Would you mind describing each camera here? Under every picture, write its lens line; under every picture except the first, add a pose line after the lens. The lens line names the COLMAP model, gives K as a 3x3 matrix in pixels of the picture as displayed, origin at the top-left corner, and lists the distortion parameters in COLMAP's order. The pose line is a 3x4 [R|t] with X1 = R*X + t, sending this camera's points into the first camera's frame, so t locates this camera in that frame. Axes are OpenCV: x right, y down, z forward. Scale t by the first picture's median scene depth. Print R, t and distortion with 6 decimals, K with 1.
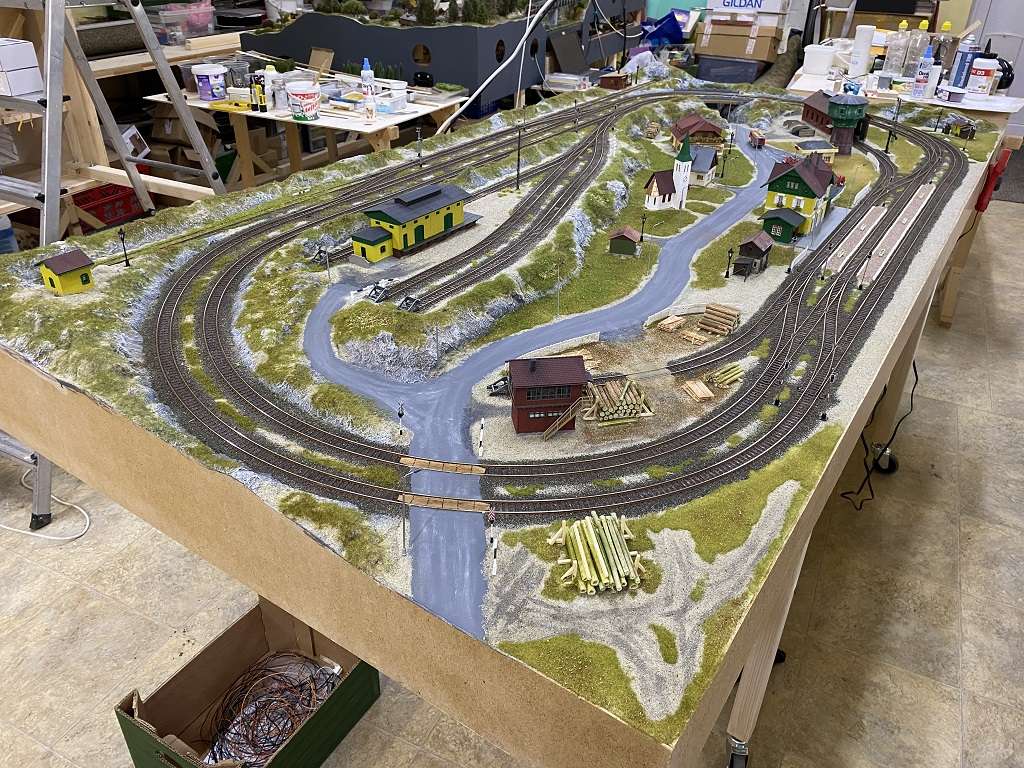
lens RADIAL K [[780.8, 0, 512.0], [0, 780.8, 384.0], [0, 0, 1]] dist [0.040762, -0.048312]
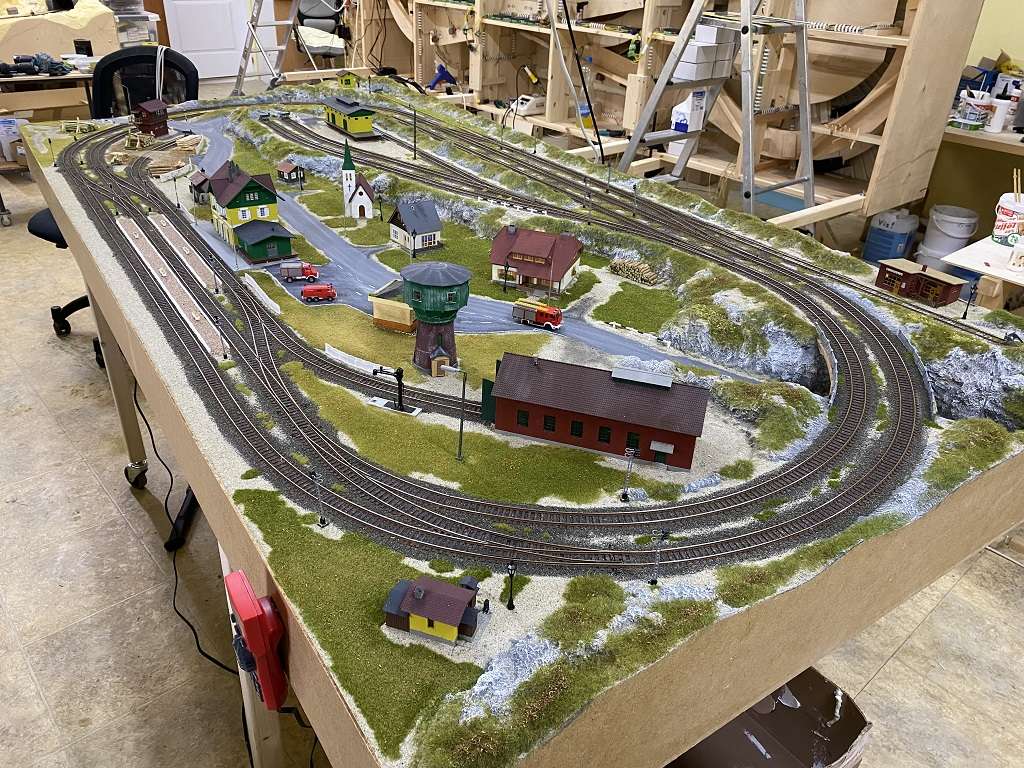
lens RADIAL K [[780.8, 0, 512.0], [0, 780.8, 384.0], [0, 0, 1]] dist [0.040762, -0.048312]
pose [[-0.384208, 0.424488, -0.819875, 1.252566], [-0.522243, 0.632385, 0.572147, -0.922697], [0.761346, 0.647997, -0.021282, 1.579906]]
